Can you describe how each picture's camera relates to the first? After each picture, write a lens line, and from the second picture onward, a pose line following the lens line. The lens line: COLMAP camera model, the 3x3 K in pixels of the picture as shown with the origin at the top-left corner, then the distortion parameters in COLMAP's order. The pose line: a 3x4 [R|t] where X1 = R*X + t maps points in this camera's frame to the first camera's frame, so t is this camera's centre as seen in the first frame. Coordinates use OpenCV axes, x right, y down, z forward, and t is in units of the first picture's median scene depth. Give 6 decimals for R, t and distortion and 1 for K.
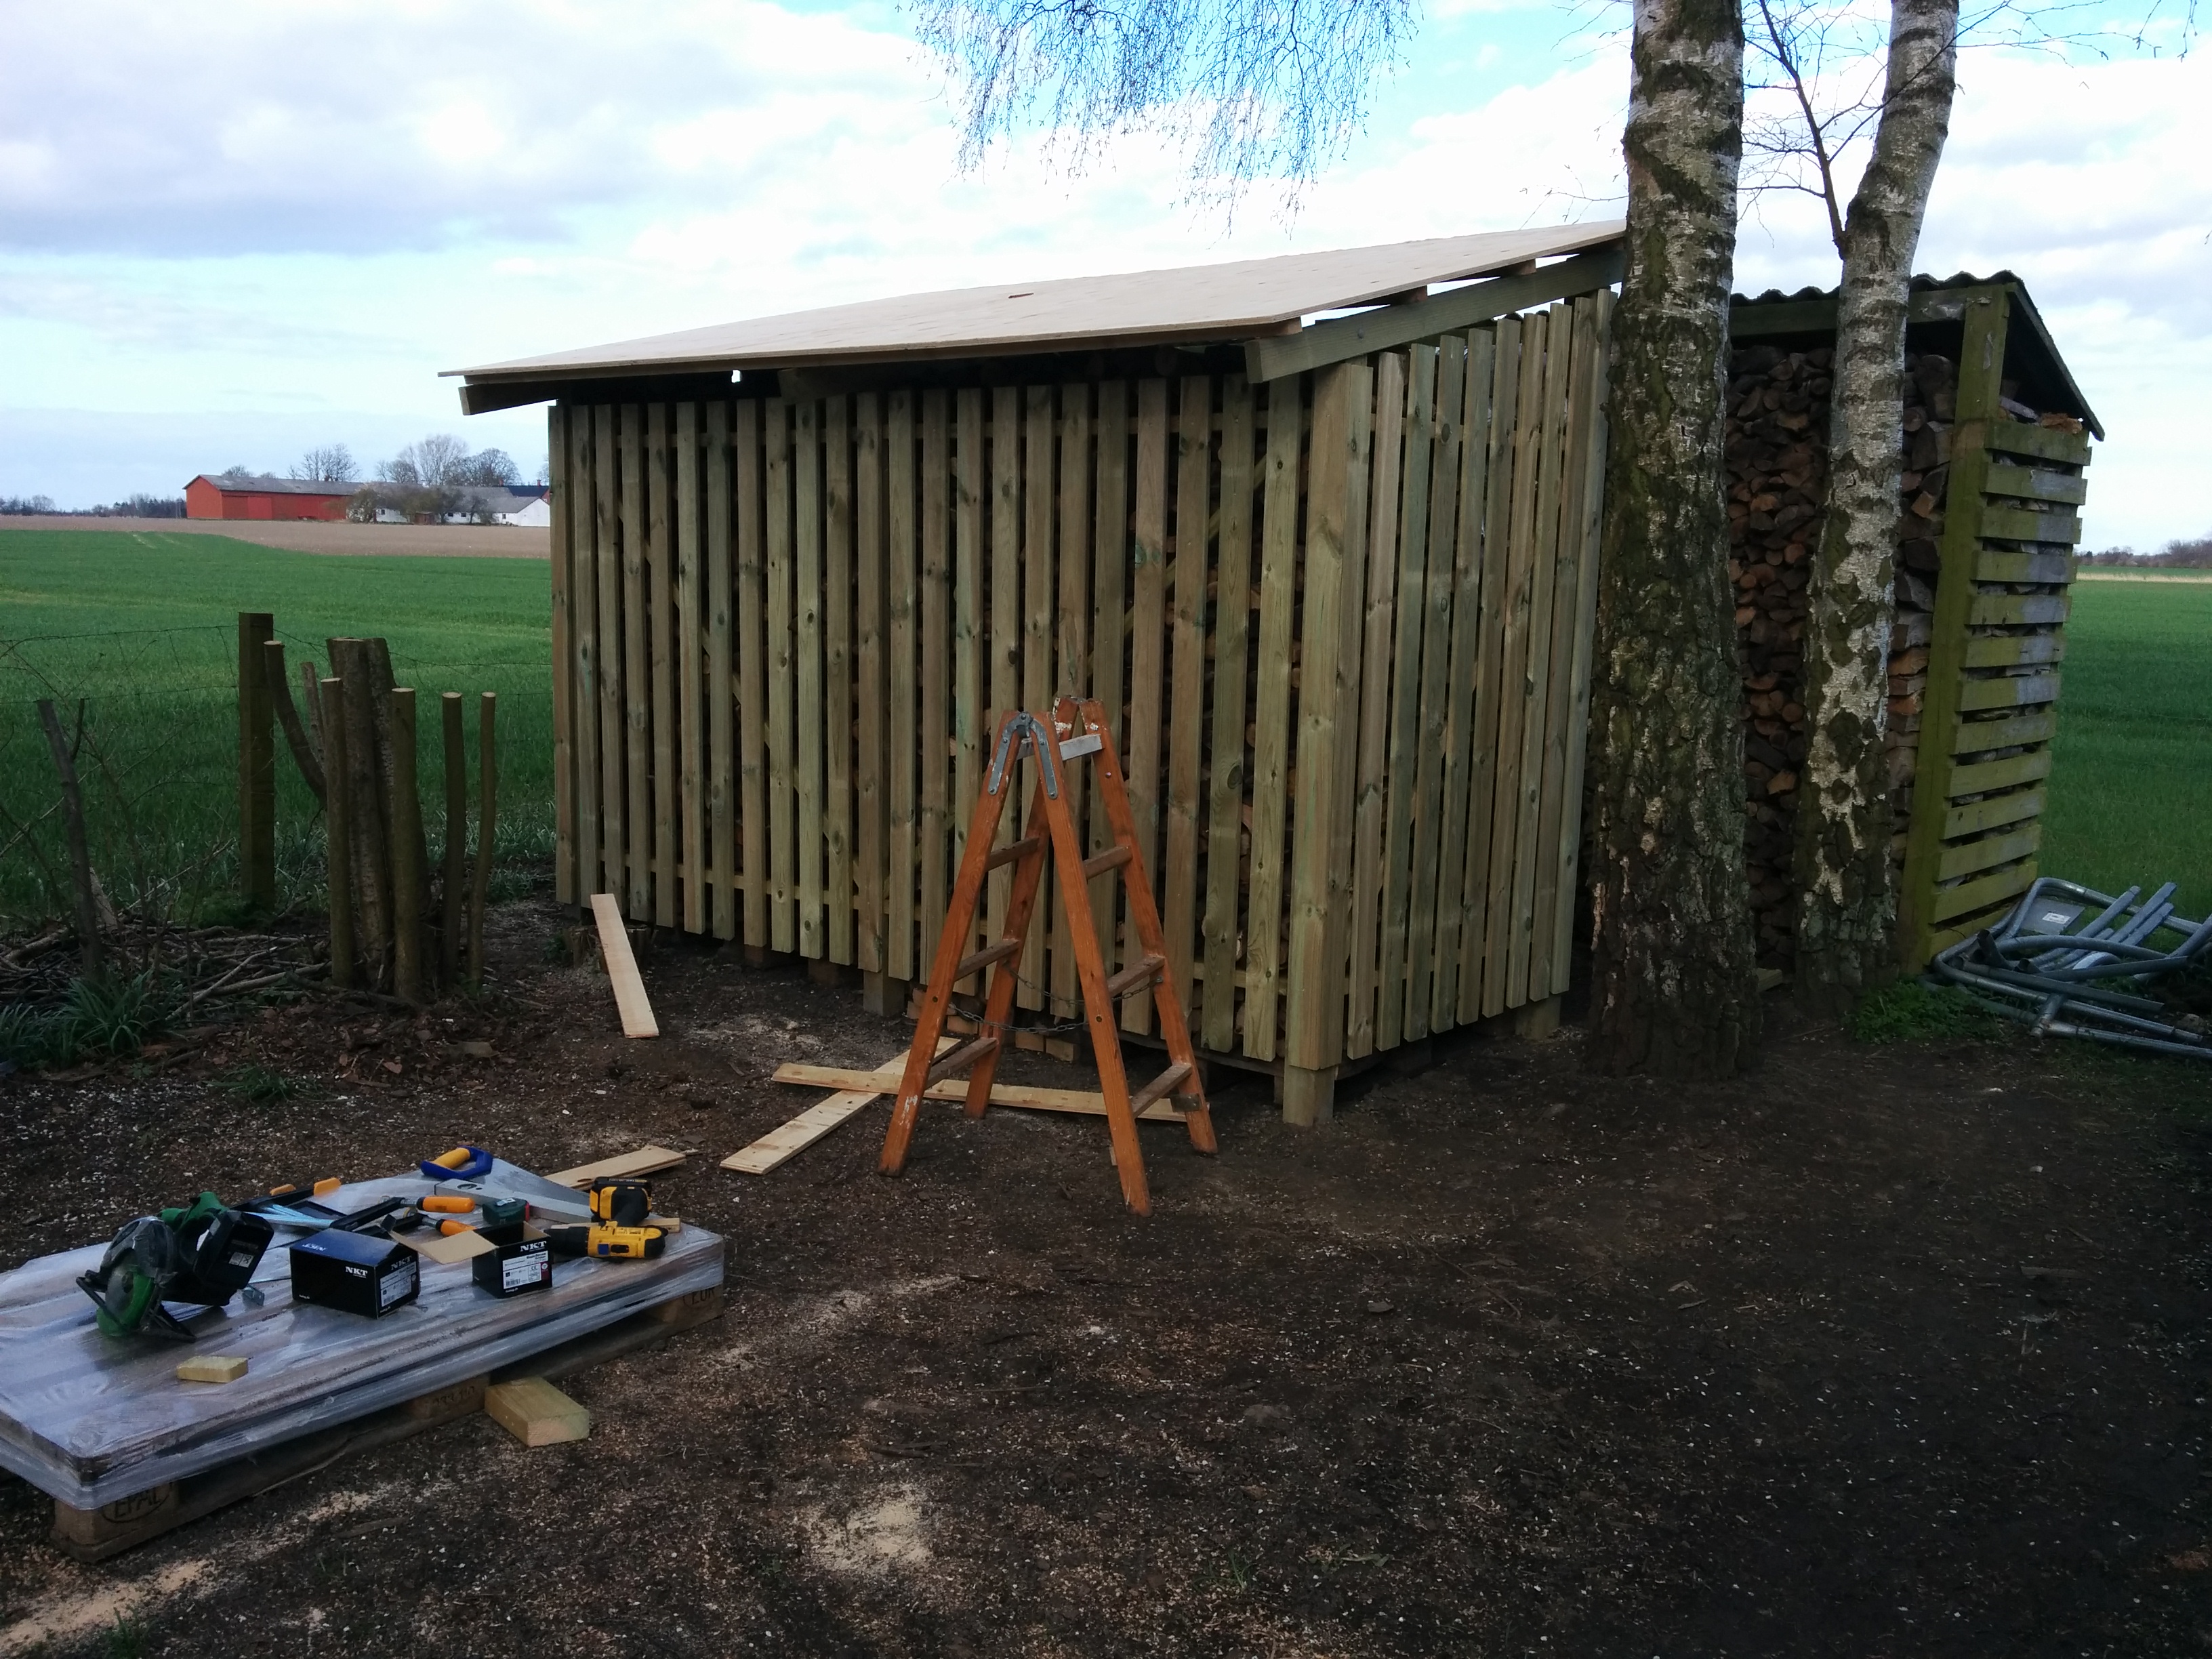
lens RADIAL K [[1923.6, 0, 1106.0], [0, 1923.6, 829.5], [0, 0, 1]] dist [0.001264, -0.000791]
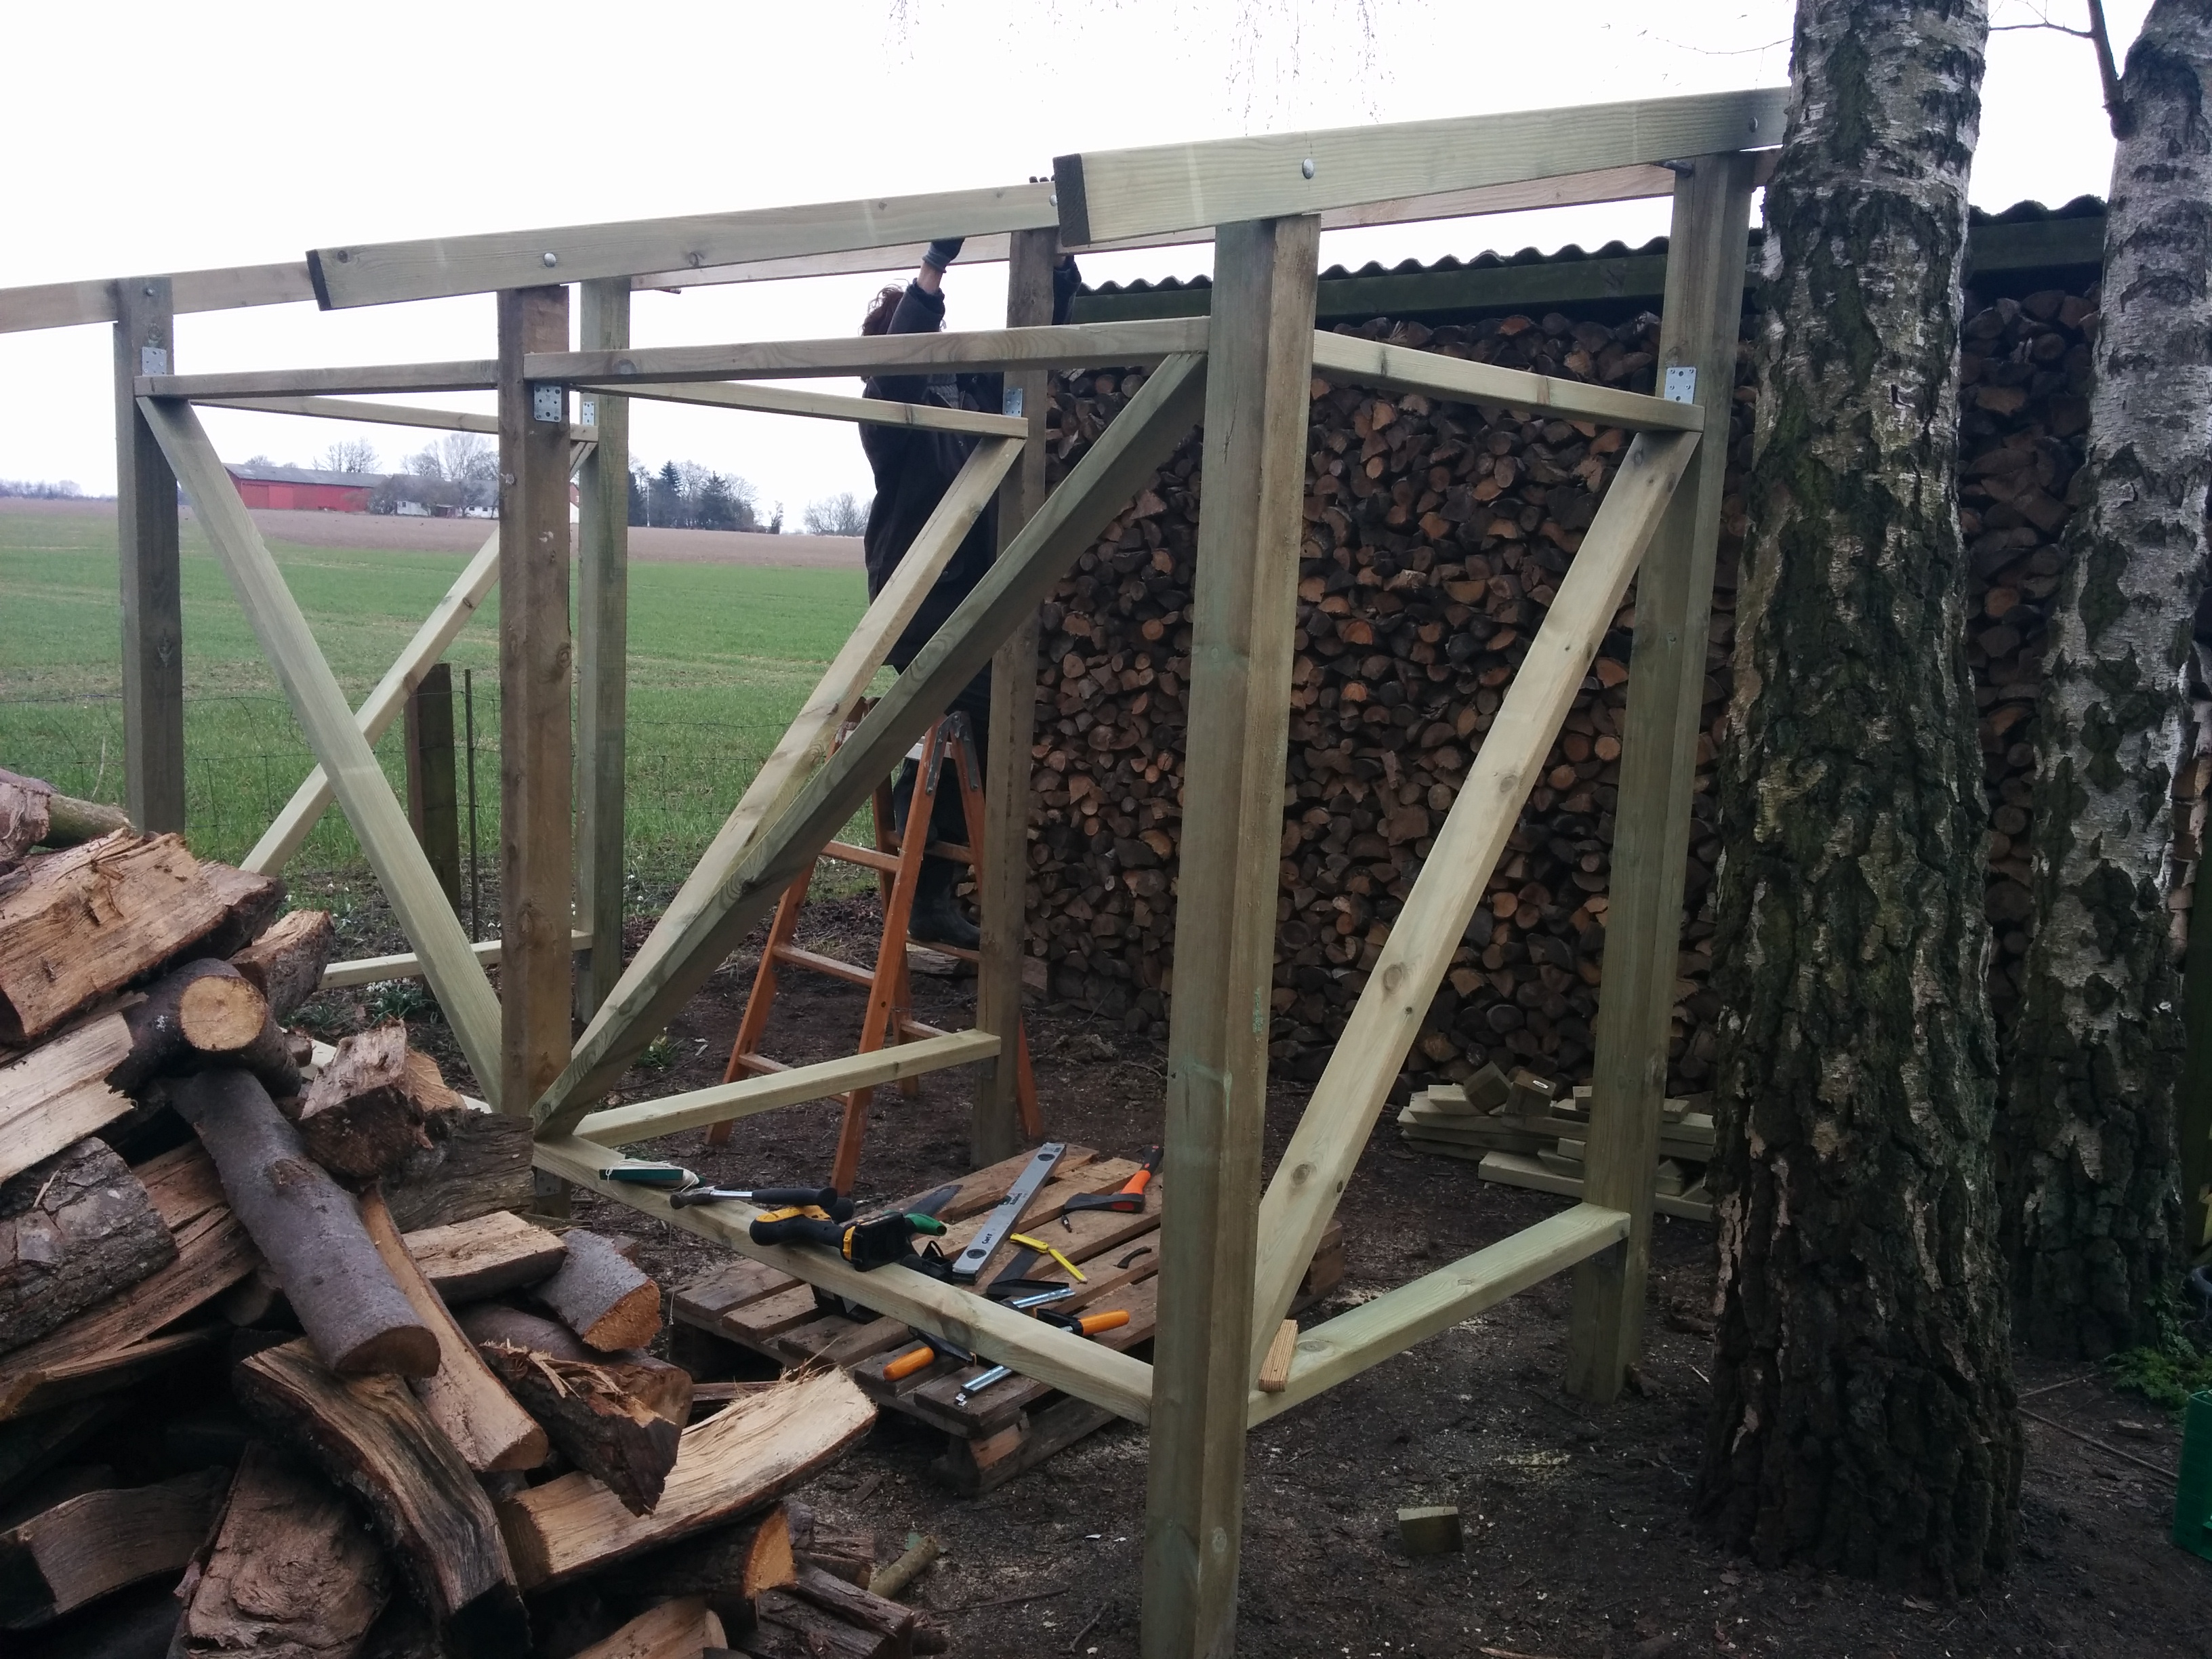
lens RADIAL K [[1938.4, 0, 1106.0], [0, 1938.4, 829.5], [0, 0, 1]] dist [-0.003395, -0.003714]
pose [[0.999730, 0.021573, -0.008601, 0.077062], [-0.021663, 0.999710, -0.010489, -0.069032], [0.008372, 0.010672, 0.999908, 0.432228]]
